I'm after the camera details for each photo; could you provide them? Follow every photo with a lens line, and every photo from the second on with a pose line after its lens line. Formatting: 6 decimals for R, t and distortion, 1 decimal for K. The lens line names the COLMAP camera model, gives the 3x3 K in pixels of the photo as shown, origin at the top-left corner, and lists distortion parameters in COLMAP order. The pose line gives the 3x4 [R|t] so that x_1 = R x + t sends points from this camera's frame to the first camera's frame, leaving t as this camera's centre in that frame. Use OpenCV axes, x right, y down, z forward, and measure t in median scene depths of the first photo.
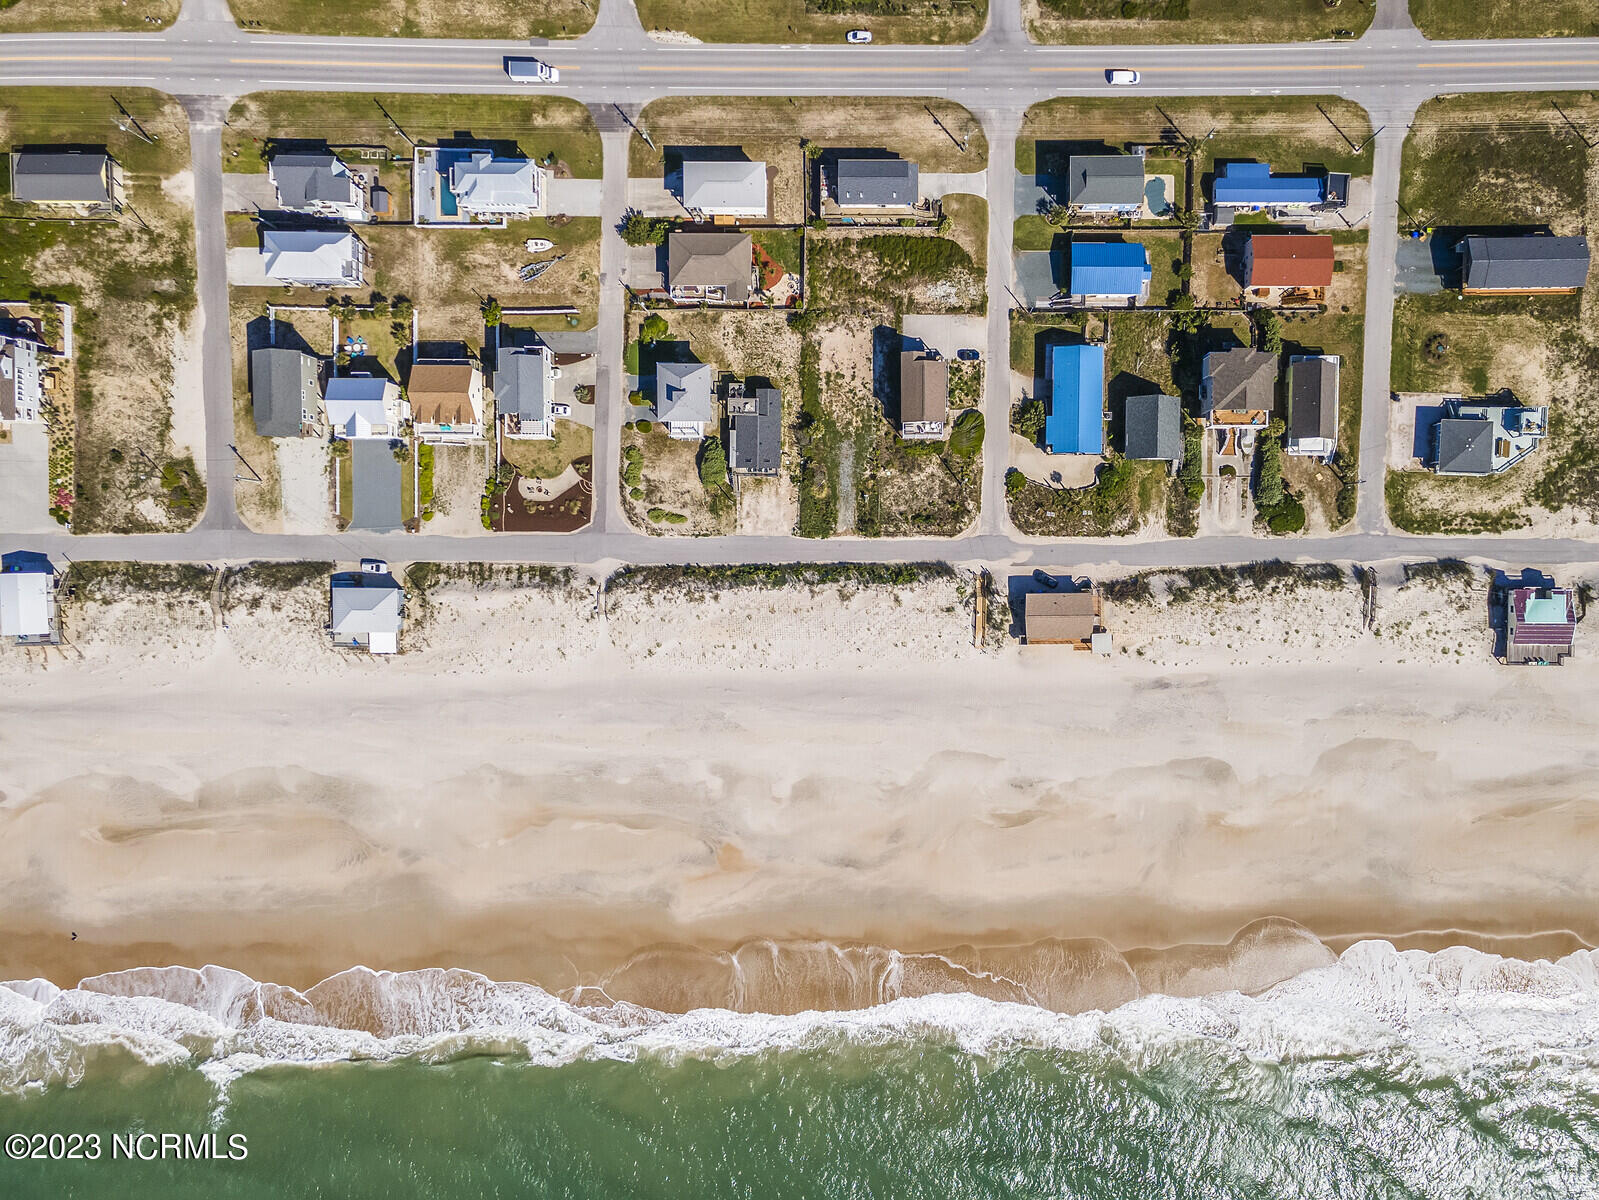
lens RADIAL K [[1208.9, 0, 799.5], [0, 1208.9, 600.0], [0, 0, 1]] dist [0.041233, 0.006770]
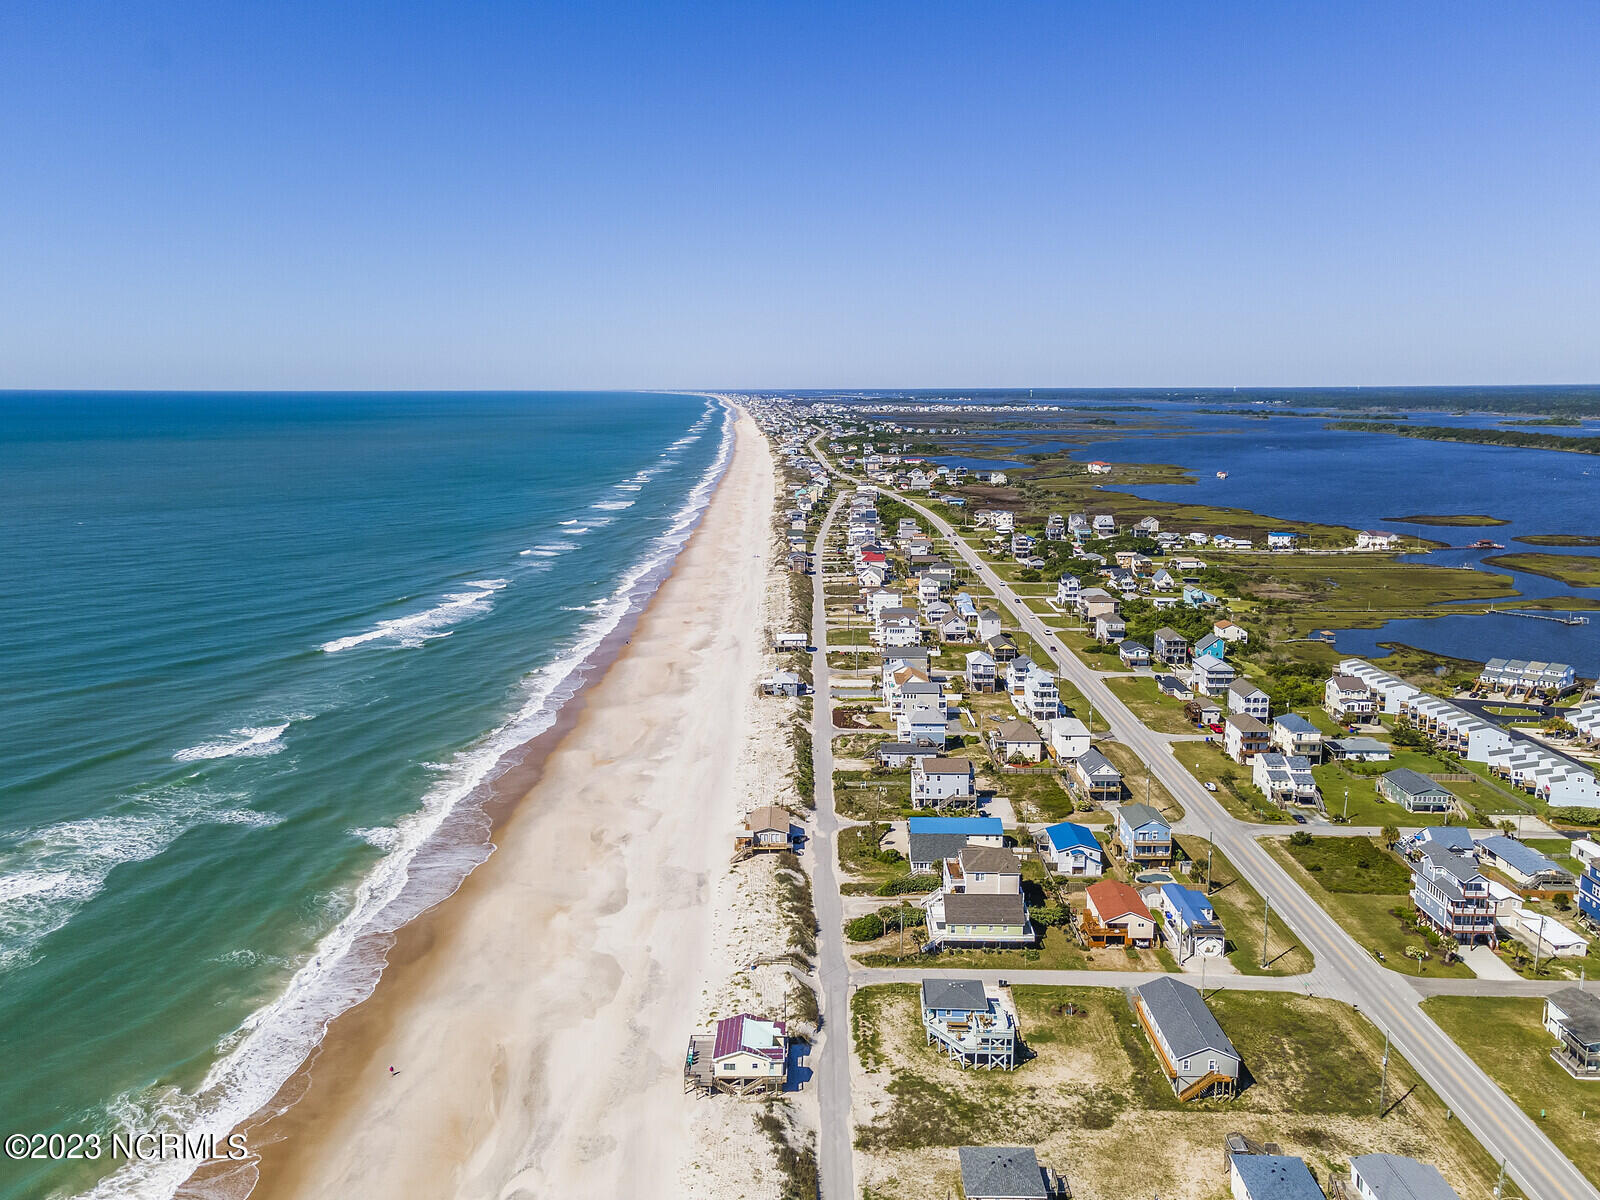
lens RADIAL K [[1209.7, 0, 800.0], [0, 1209.7, 600.0], [0, 0, 1]] dist [0.041233, 0.006770]
pose [[-0.005485, 0.173367, -0.984842, 1.310554], [-0.999799, -0.019928, 0.002060, -0.014057], [-0.019268, 0.984656, 0.173441, 0.574037]]
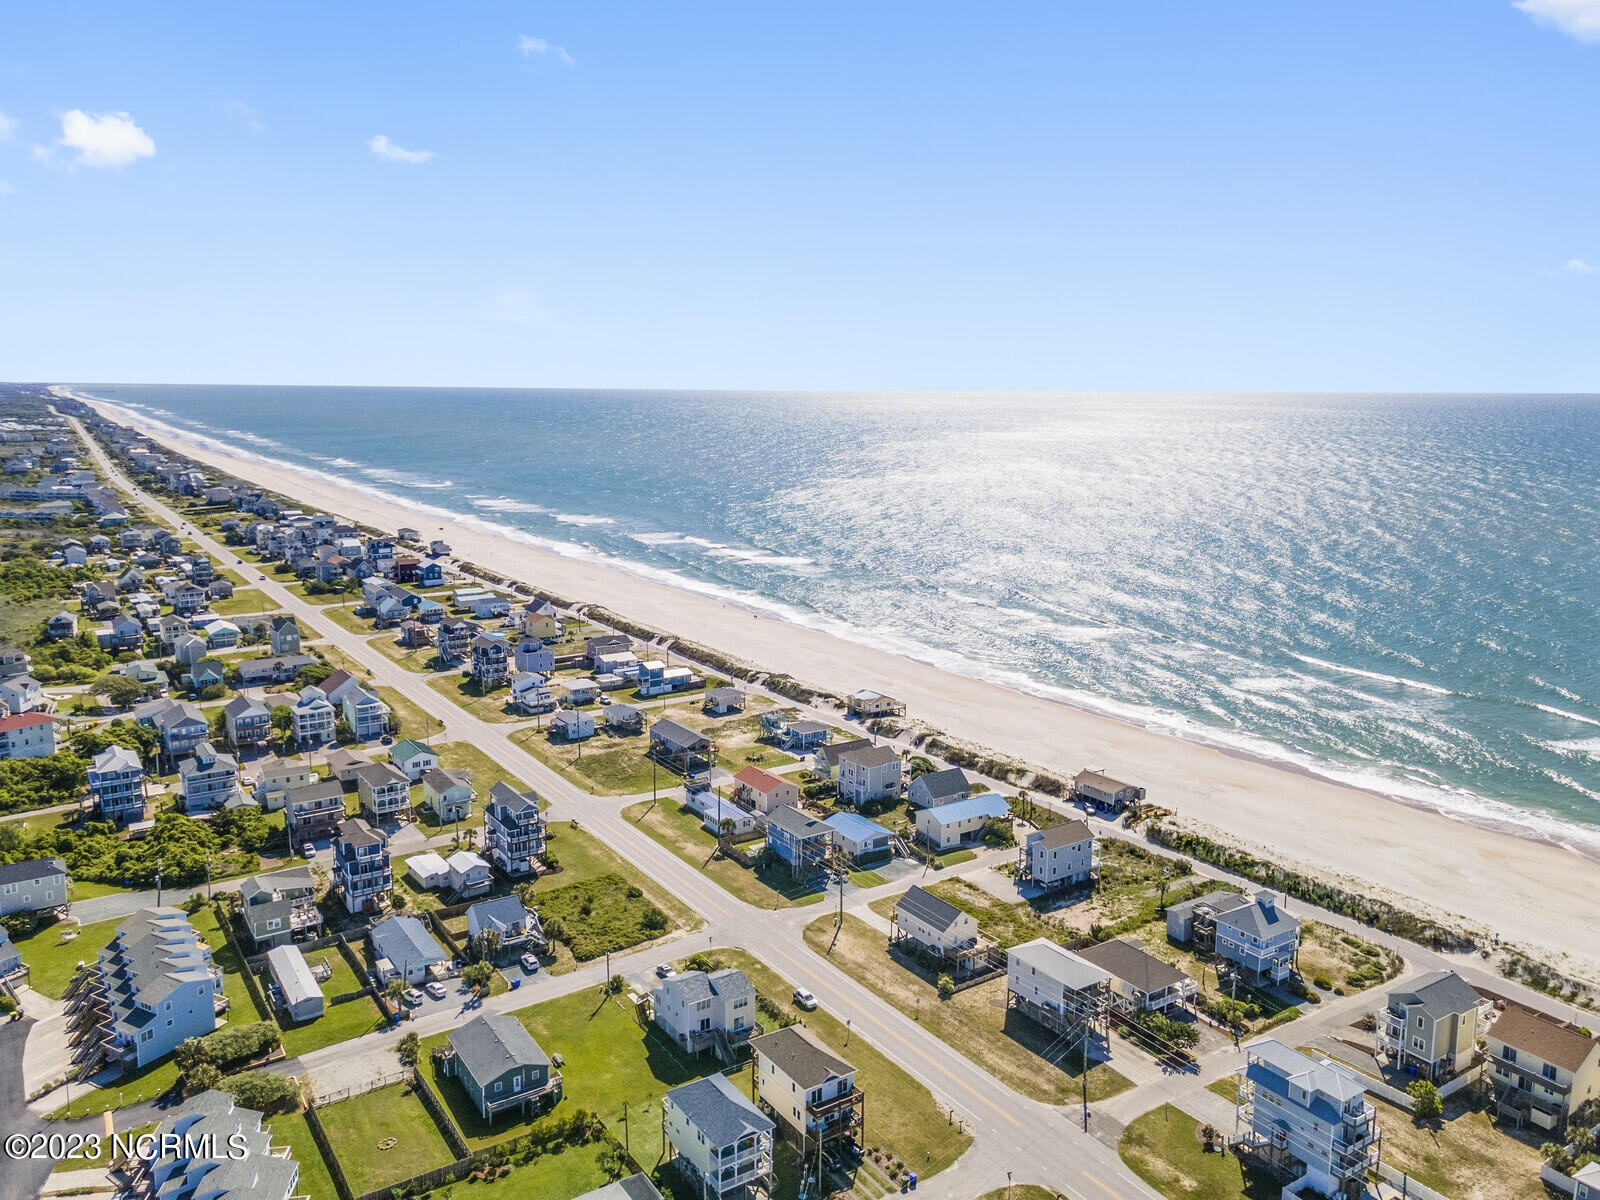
lens RADIAL K [[1209.7, 0, 800.0], [0, 1209.7, 600.0], [0, 0, 1]] dist [0.041233, 0.006770]
pose [[-0.557457, -0.154983, 0.815611, -0.579606], [0.830167, -0.113571, 0.545825, -0.881334], [0.008036, 0.981367, 0.191973, 0.568579]]
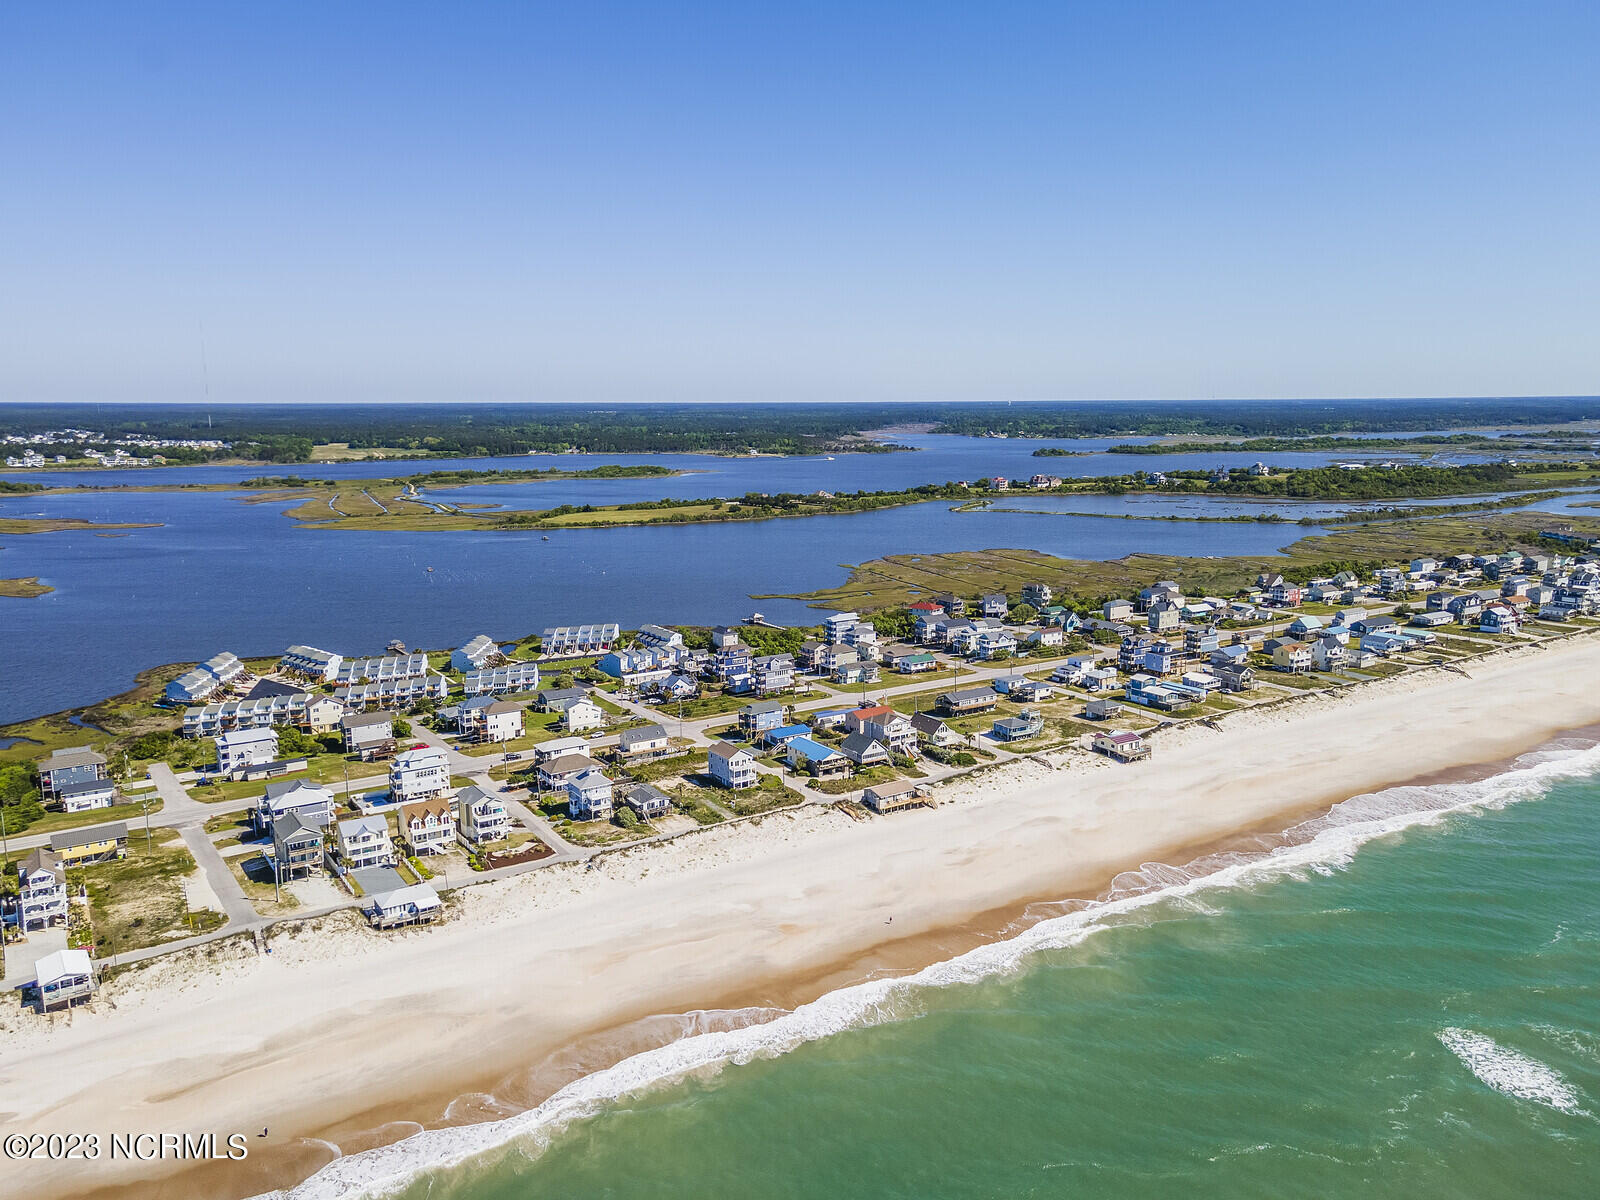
lens RADIAL K [[1209.7, 0, 800.0], [0, 1209.7, 600.0], [0, 0, 1]] dist [0.041233, 0.006770]
pose [[0.835837, -0.099597, 0.539867, -0.624135], [0.548609, 0.115531, -0.828059, 1.111172], [0.020101, 0.988298, 0.151205, 0.544665]]
